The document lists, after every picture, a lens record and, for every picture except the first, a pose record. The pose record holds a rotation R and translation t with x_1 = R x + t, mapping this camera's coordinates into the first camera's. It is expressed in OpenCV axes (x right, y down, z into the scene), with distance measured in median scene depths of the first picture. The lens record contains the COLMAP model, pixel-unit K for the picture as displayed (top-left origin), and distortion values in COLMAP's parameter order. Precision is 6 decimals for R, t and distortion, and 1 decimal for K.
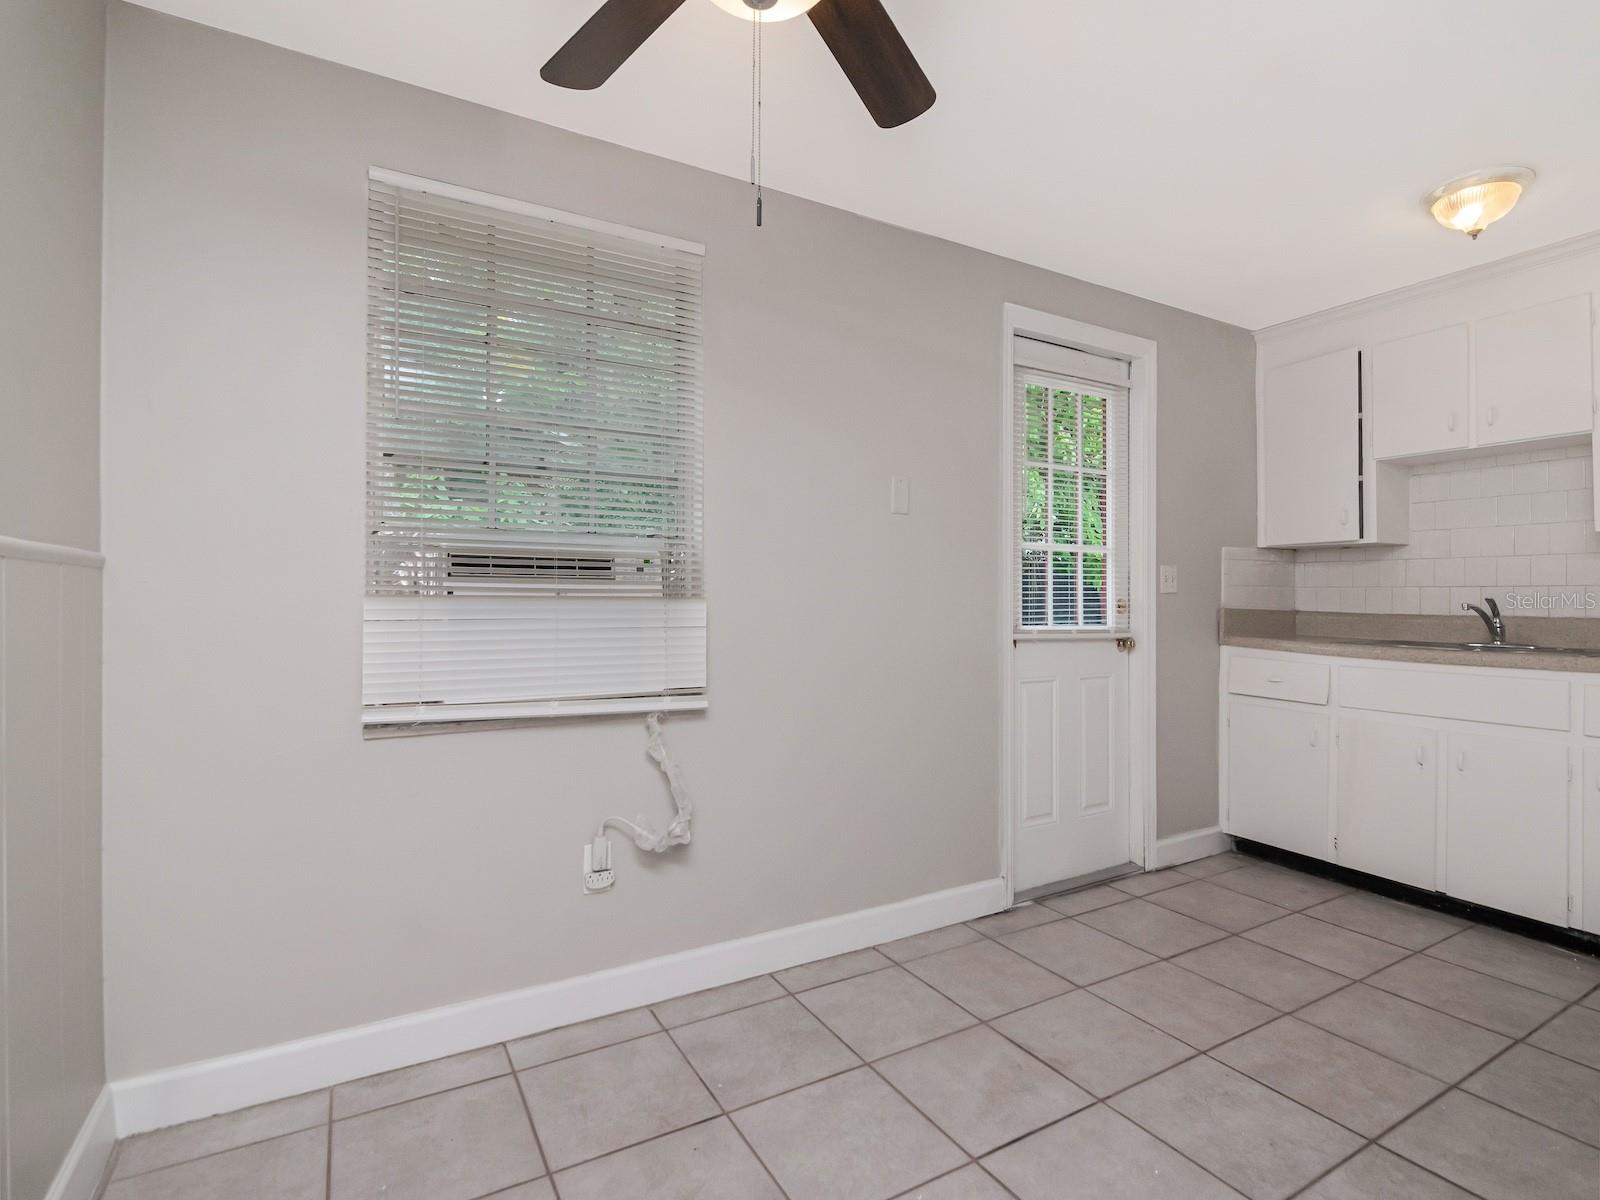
lens RADIAL K [[795.0, 0, 790.1], [0, 795.0, 590.9], [0, 0, 1]] dist [-0.002614, -0.003268]
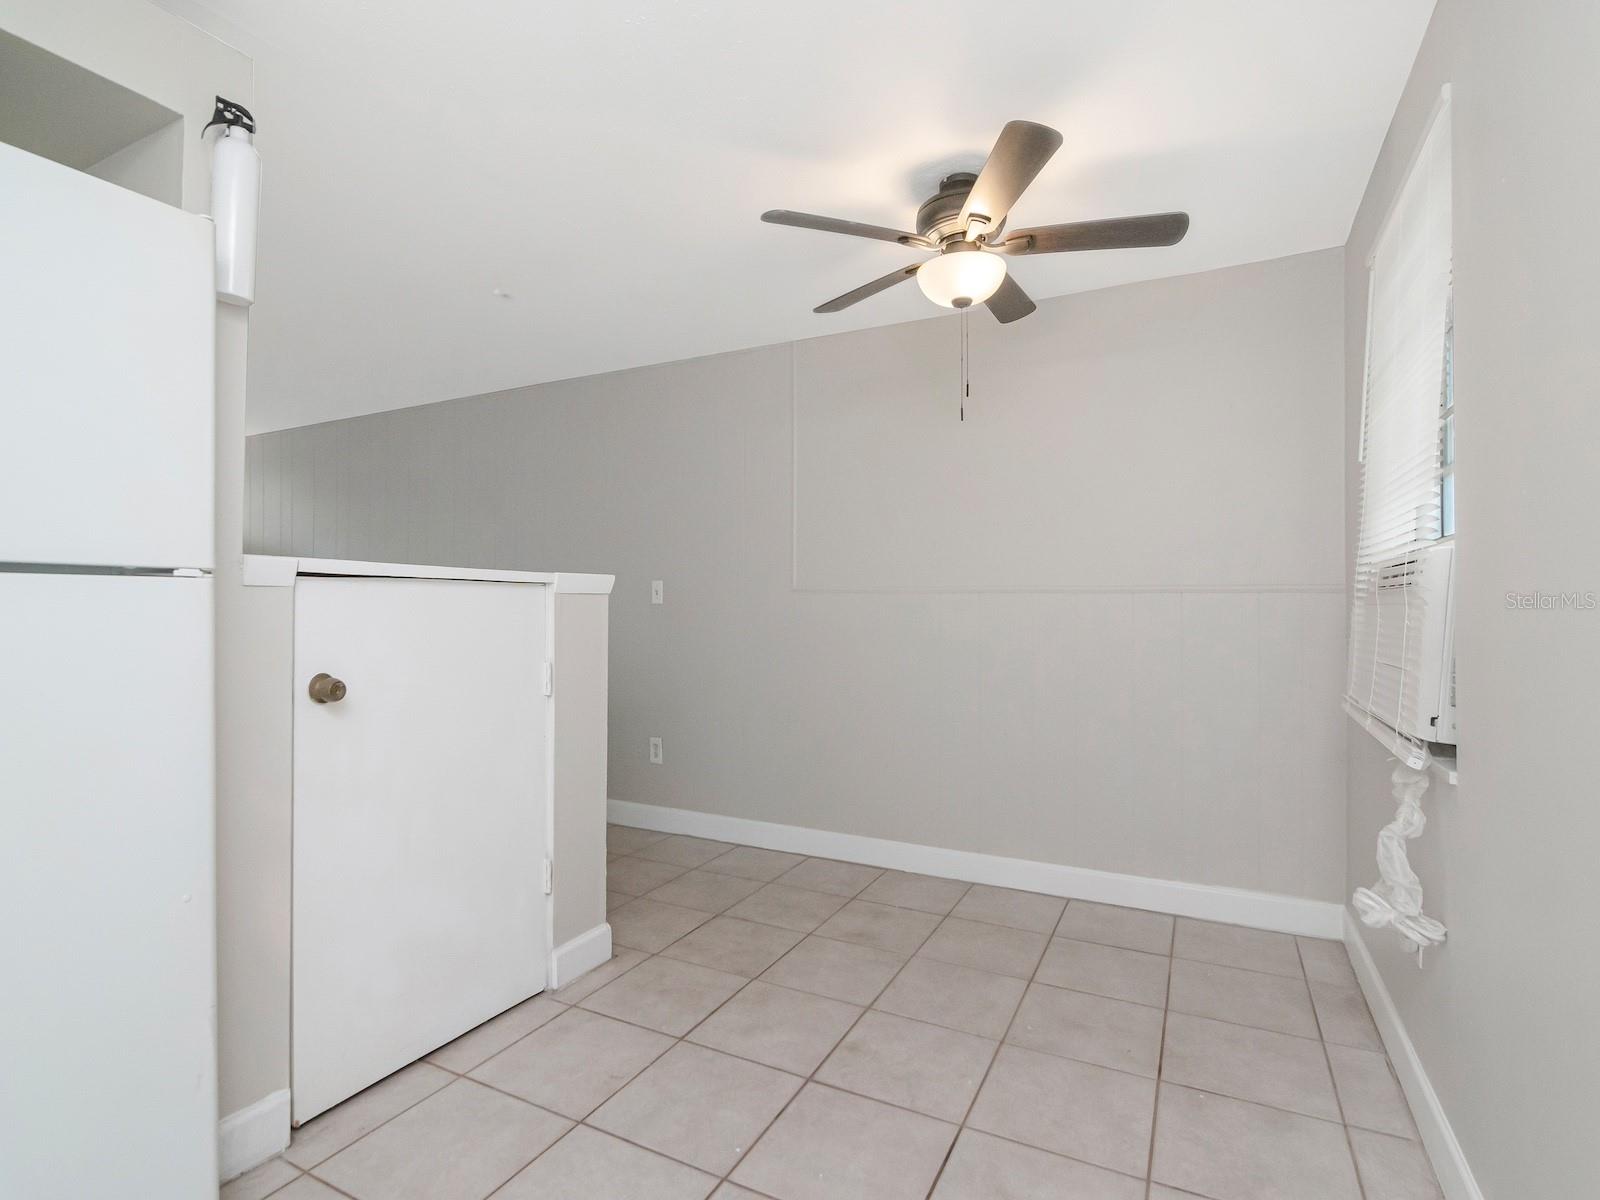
lens RADIAL K [[795.8, 0, 789.9], [0, 795.8, 617.6], [0, 0, 1]] dist [-0.011685, -0.001121]
pose [[-0.836253, -0.002183, -0.548340, 0.481574], [-0.002569, 0.999997, -0.000063, 0.010365], [0.548338, 0.001356, -0.836255, 0.834109]]
